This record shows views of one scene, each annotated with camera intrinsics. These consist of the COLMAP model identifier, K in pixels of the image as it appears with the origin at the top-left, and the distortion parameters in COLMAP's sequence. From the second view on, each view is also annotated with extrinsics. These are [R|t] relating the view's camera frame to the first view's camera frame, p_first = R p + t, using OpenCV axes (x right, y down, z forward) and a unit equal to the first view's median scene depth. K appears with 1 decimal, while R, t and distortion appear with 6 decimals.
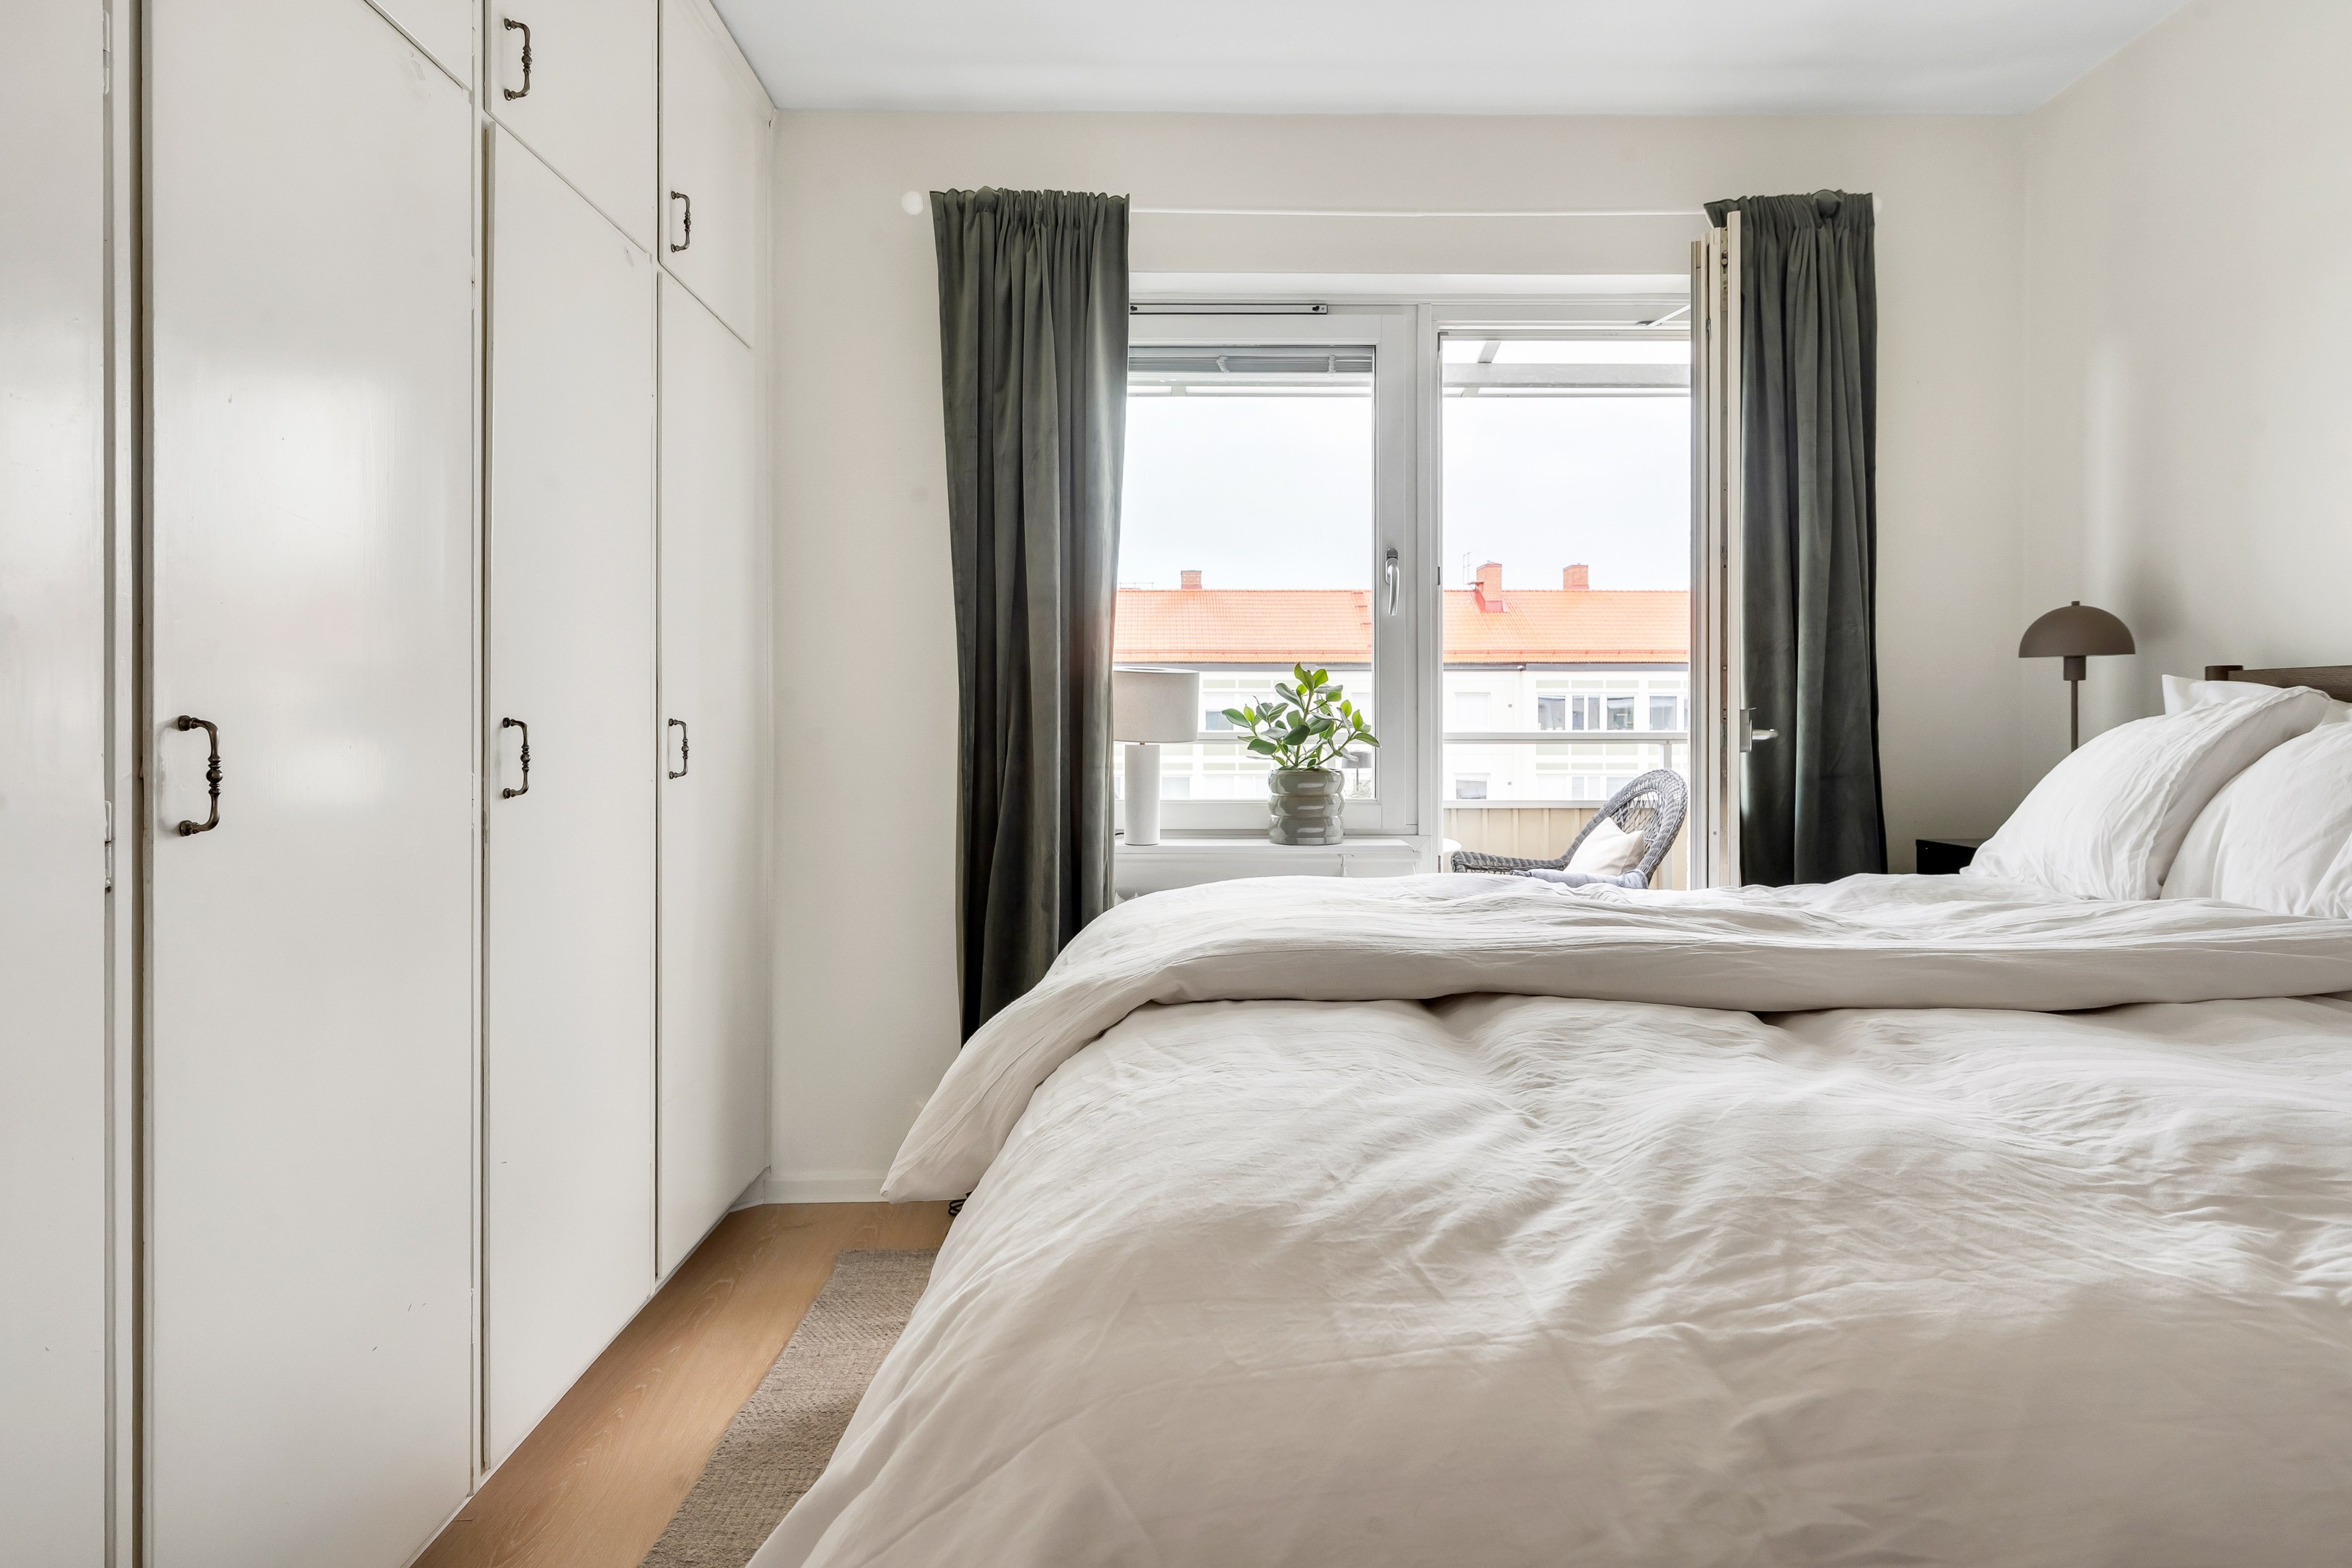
lens RADIAL K [[1337.4, 0, 1183.9], [0, 1337.4, 735.0], [0, 0, 1]] dist [0.001723, -0.001562]
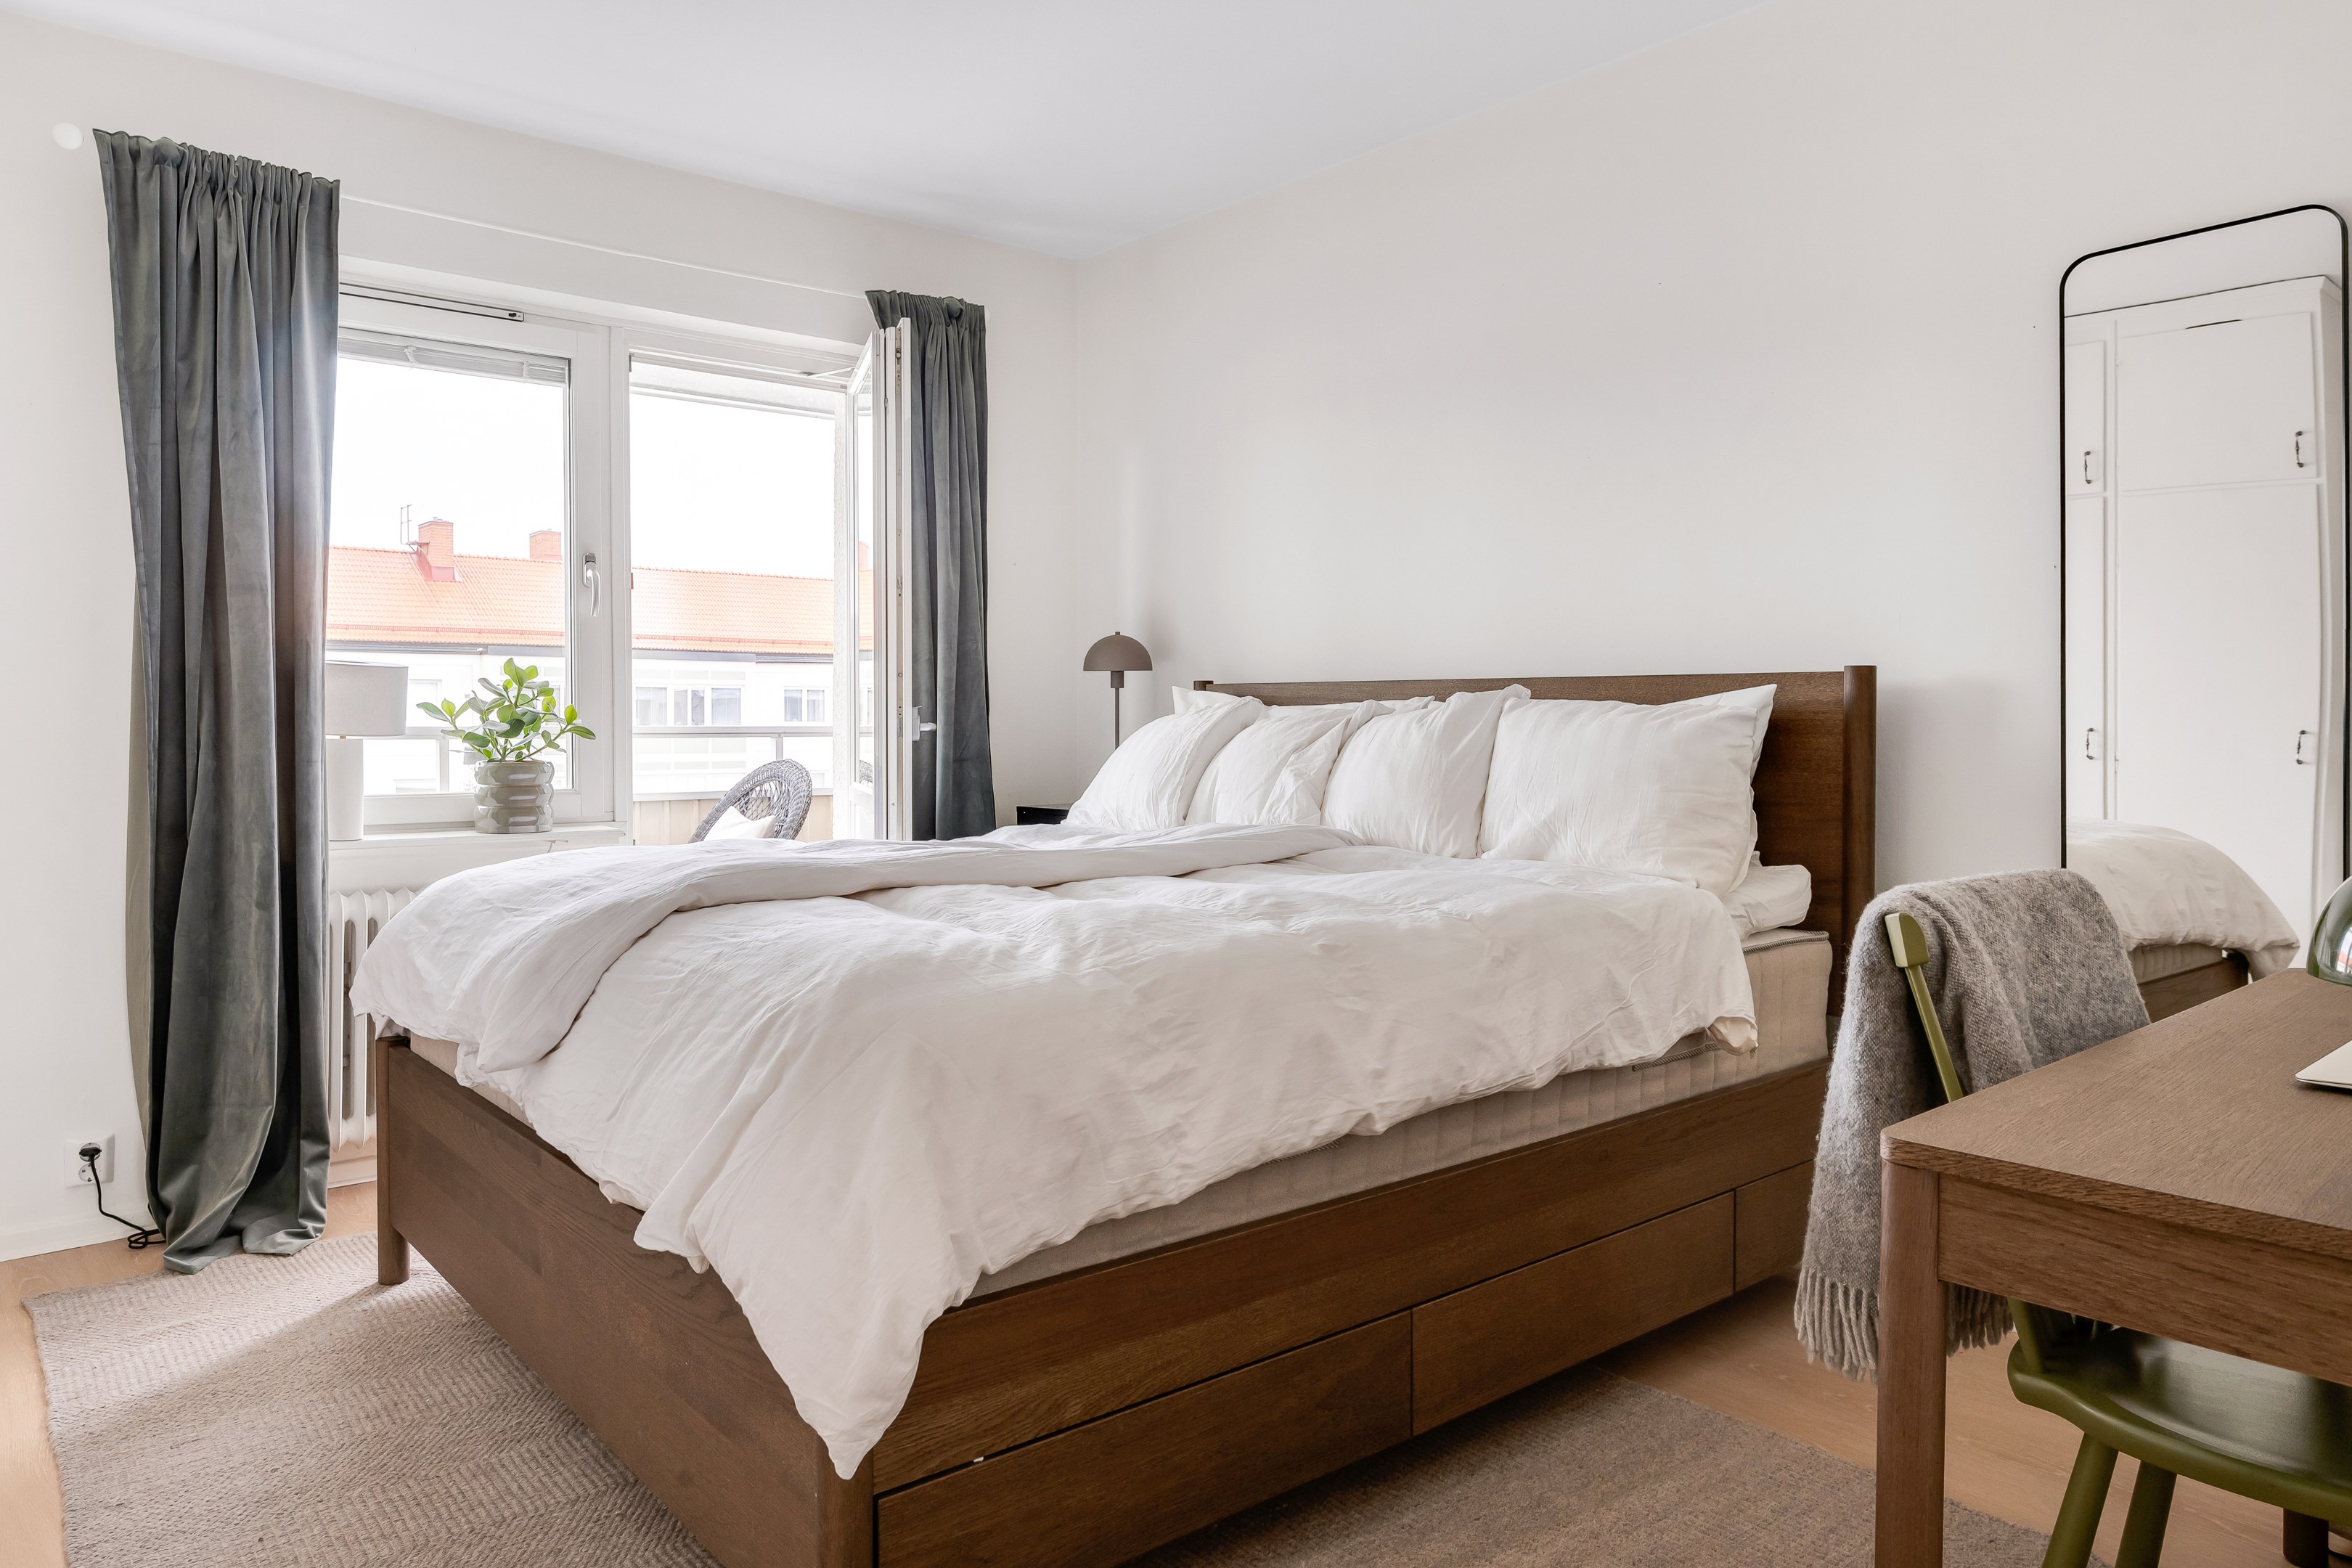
lens RADIAL K [[1556.6, 0, 1176.0], [0, 1556.6, 784.0], [0, 0, 1]] dist [-0.014973, -0.002239]
pose [[0.776625, -0.024355, 0.629492, -0.288702], [0.003105, 0.999388, 0.034836, 0.002809], [-0.629955, -0.025100, 0.776226, -0.282289]]
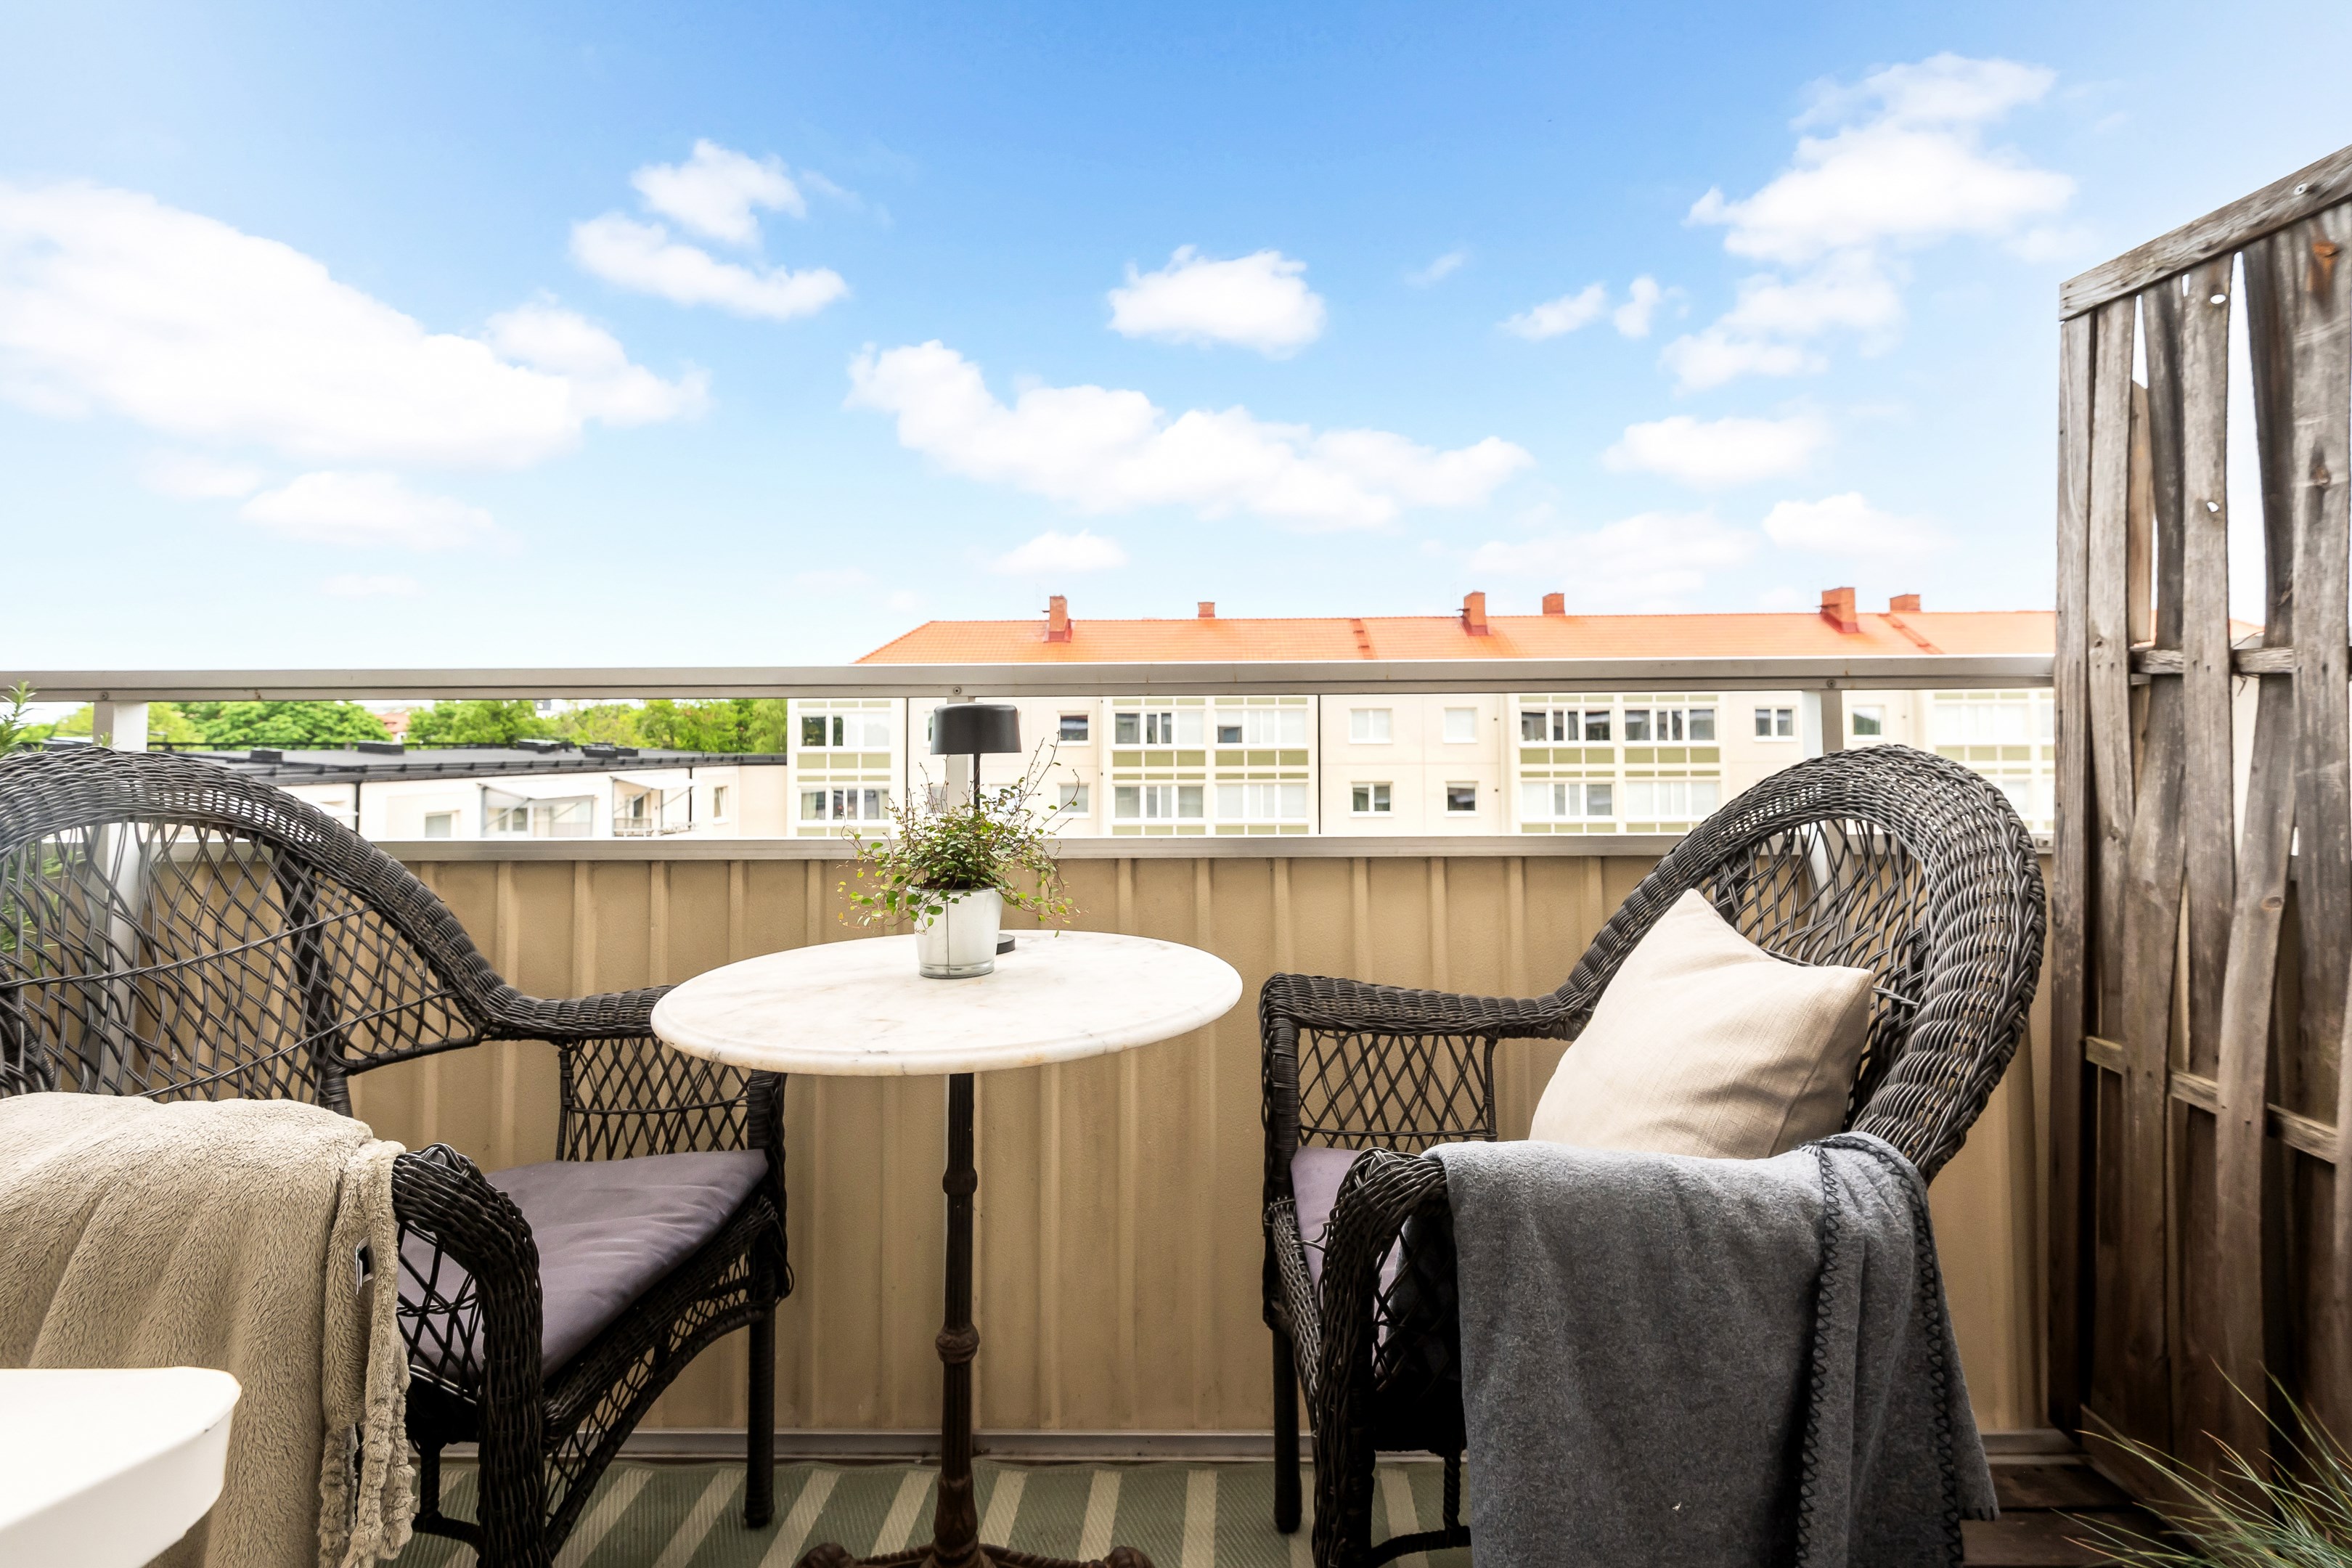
lens RADIAL K [[1104.1, 0, 1178.8], [0, 1104.1, 684.4], [0, 0, 1]] dist [0.000987, -0.000115]
pose [[0.999033, -0.009862, -0.042837, 0.302784], [0.007246, 0.998123, -0.060805, 0.037109], [0.043356, 0.060436, 0.997230, 1.085705]]
